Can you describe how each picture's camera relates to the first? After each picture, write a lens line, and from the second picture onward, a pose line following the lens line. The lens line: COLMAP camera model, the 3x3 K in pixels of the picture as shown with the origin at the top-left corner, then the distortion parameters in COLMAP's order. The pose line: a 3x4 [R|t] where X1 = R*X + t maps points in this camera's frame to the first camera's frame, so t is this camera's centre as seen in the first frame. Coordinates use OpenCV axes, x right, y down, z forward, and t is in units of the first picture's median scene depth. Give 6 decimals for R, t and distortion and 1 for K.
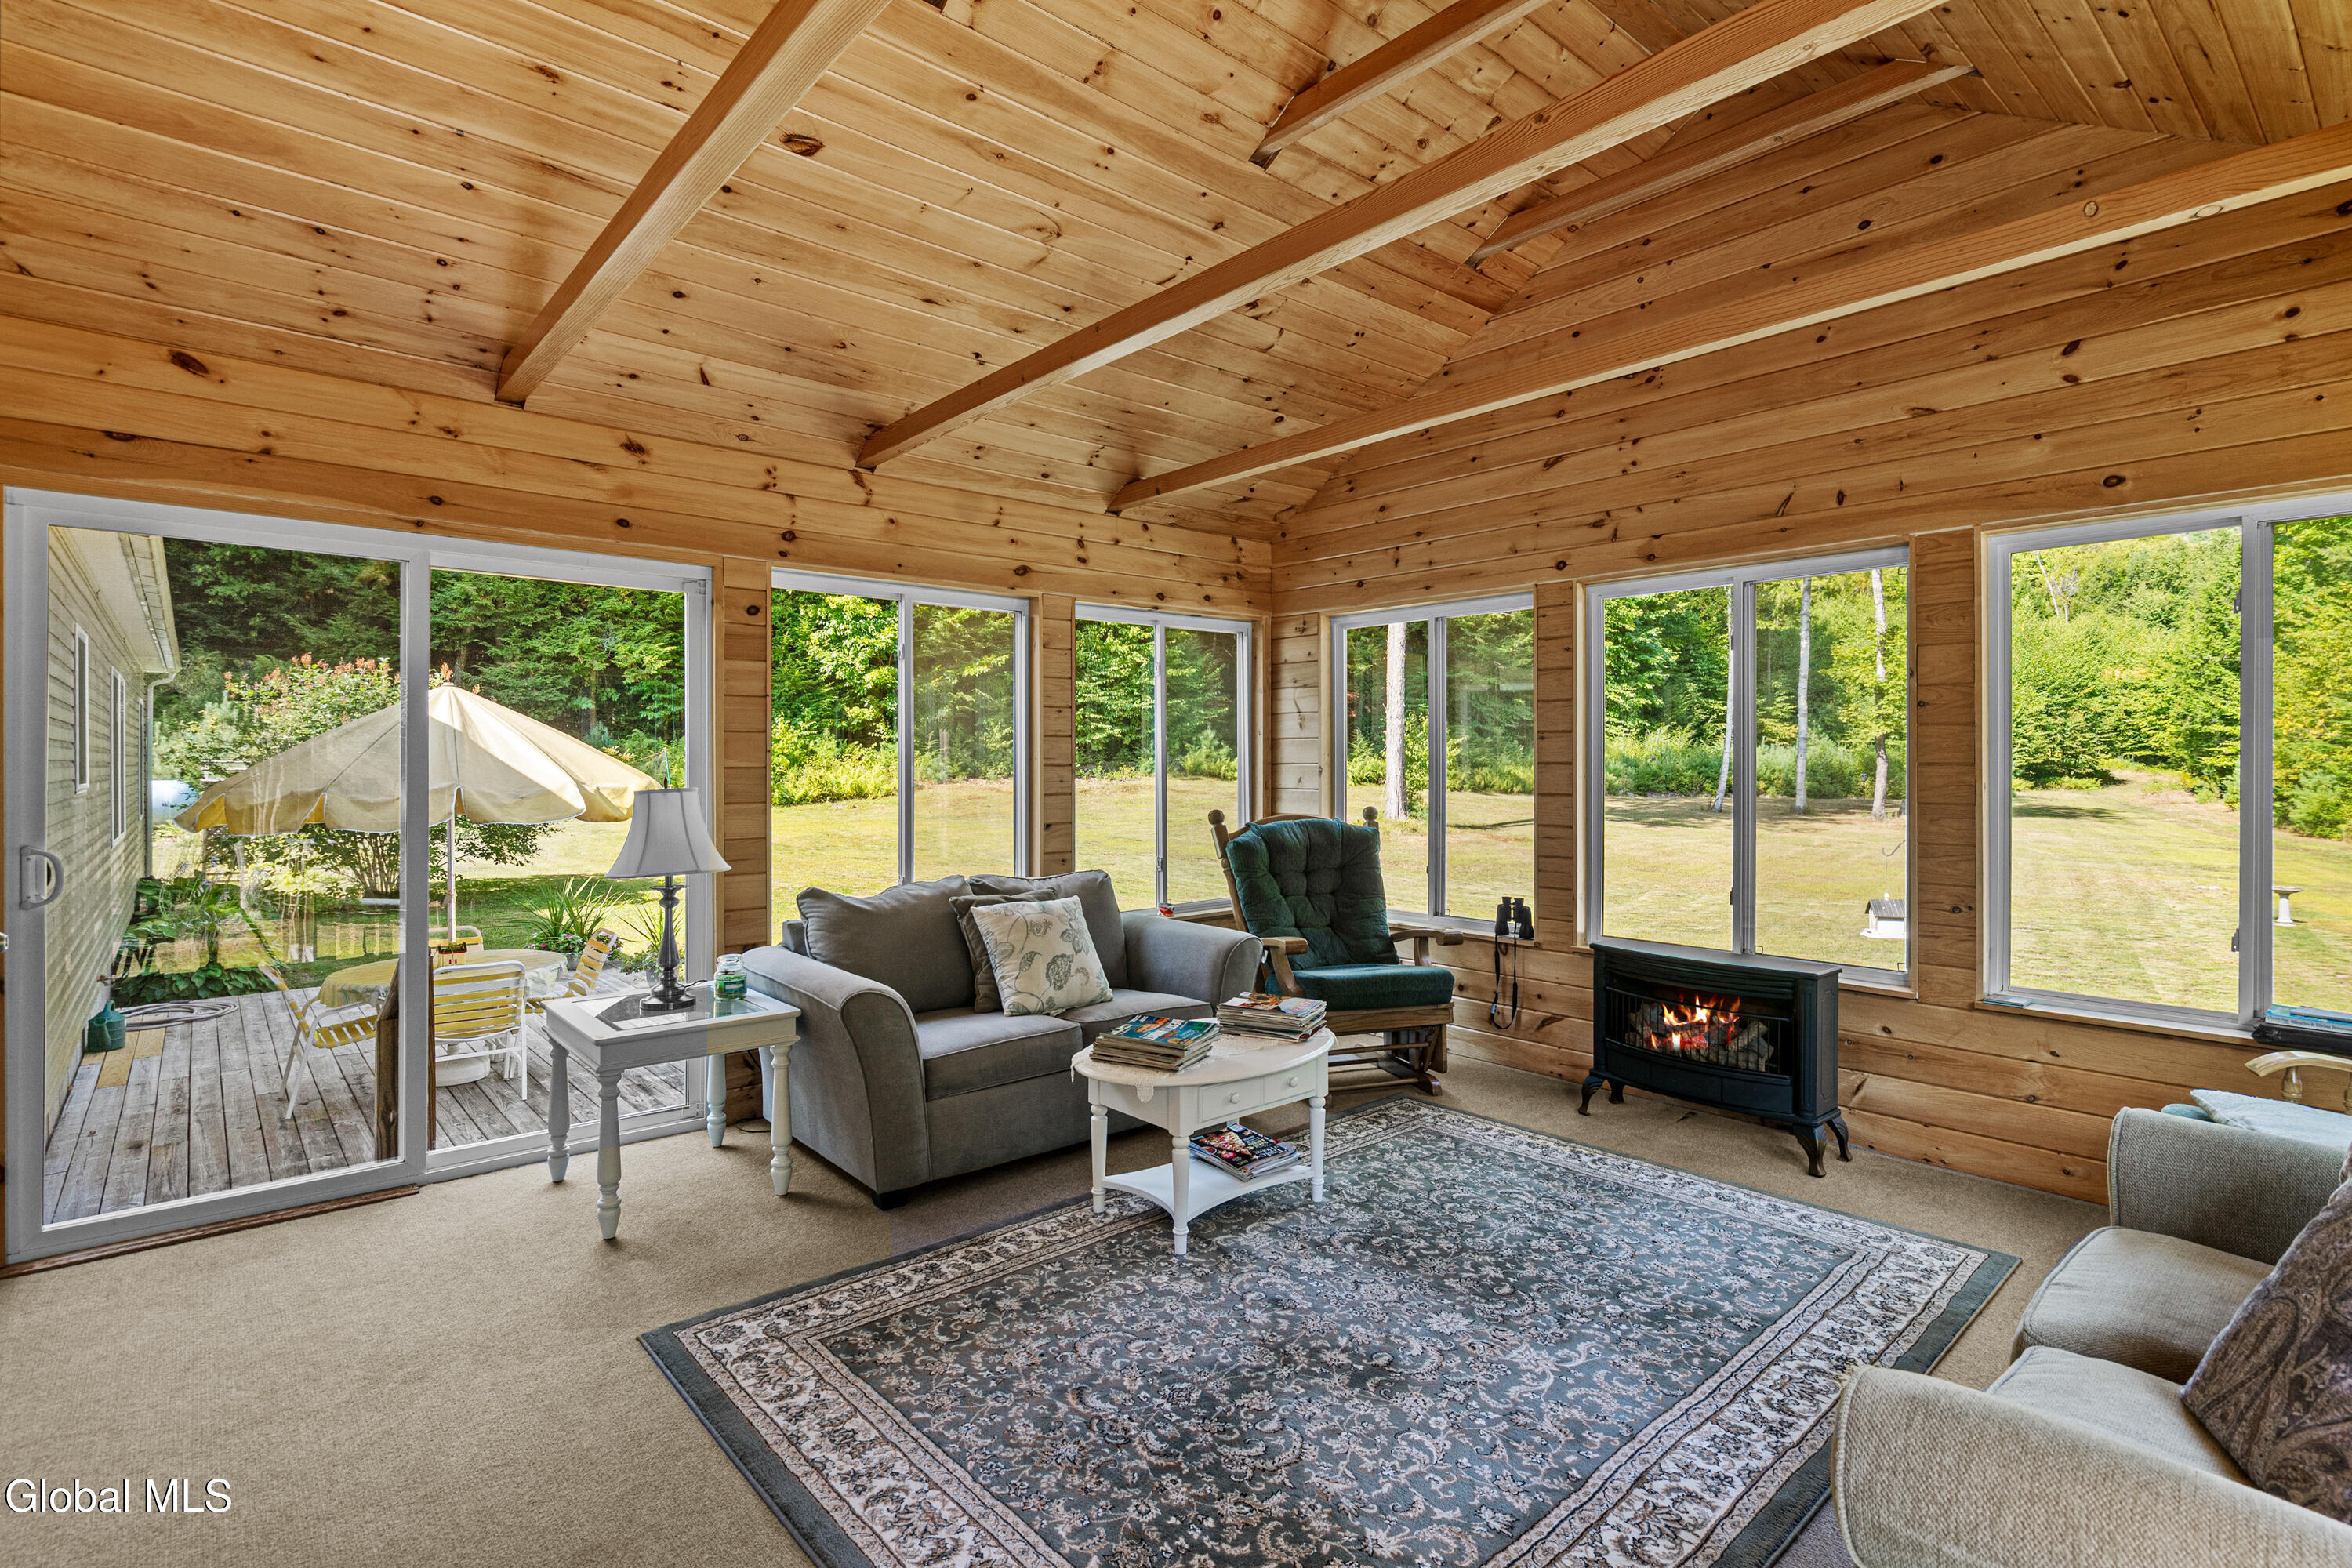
lens RADIAL K [[1136.8, 0, 1179.6], [0, 1136.8, 751.1], [0, 0, 1]] dist [-0.003629, 0.001678]
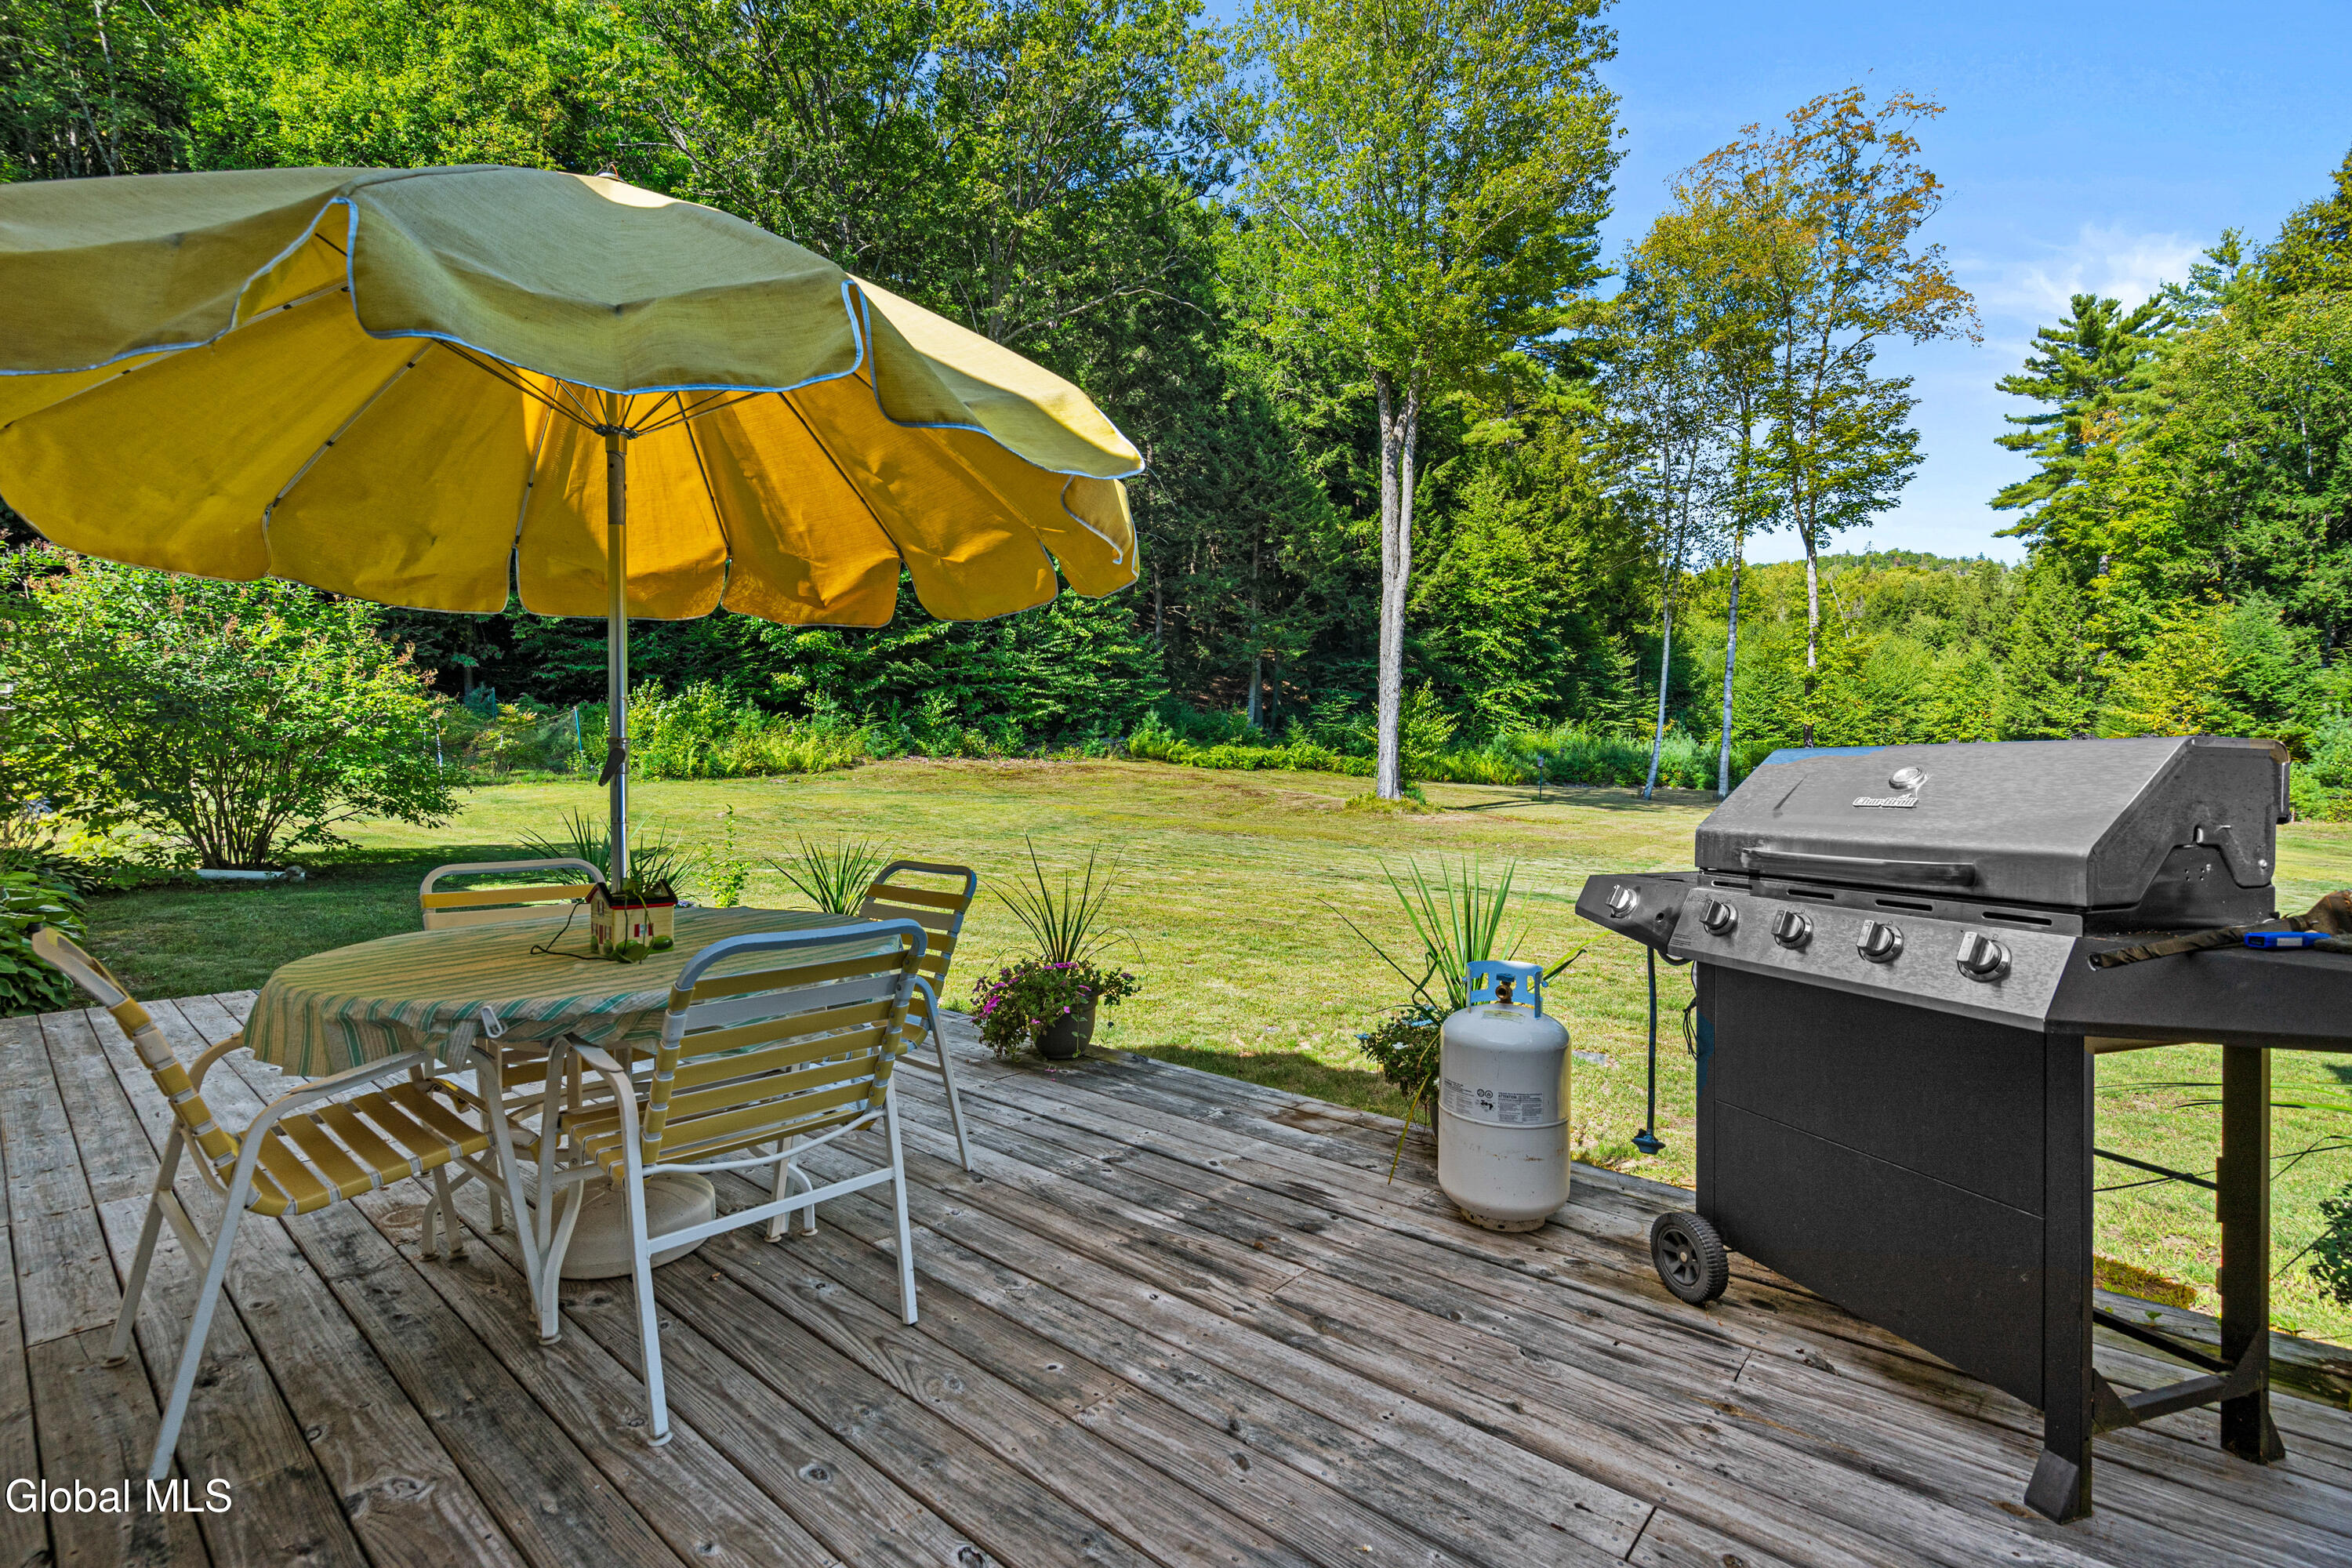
lens RADIAL K [[1062.4, 0, 1160.0], [0, 1062.4, 776.3], [0, 0, 1]] dist [-0.004104, 0.000058]
pose [[0.990707, 0.009478, 0.135684, -0.764433], [-0.011719, 0.999808, 0.015729, 0.188682], [-0.135508, -0.017172, 0.990627, 0.940598]]
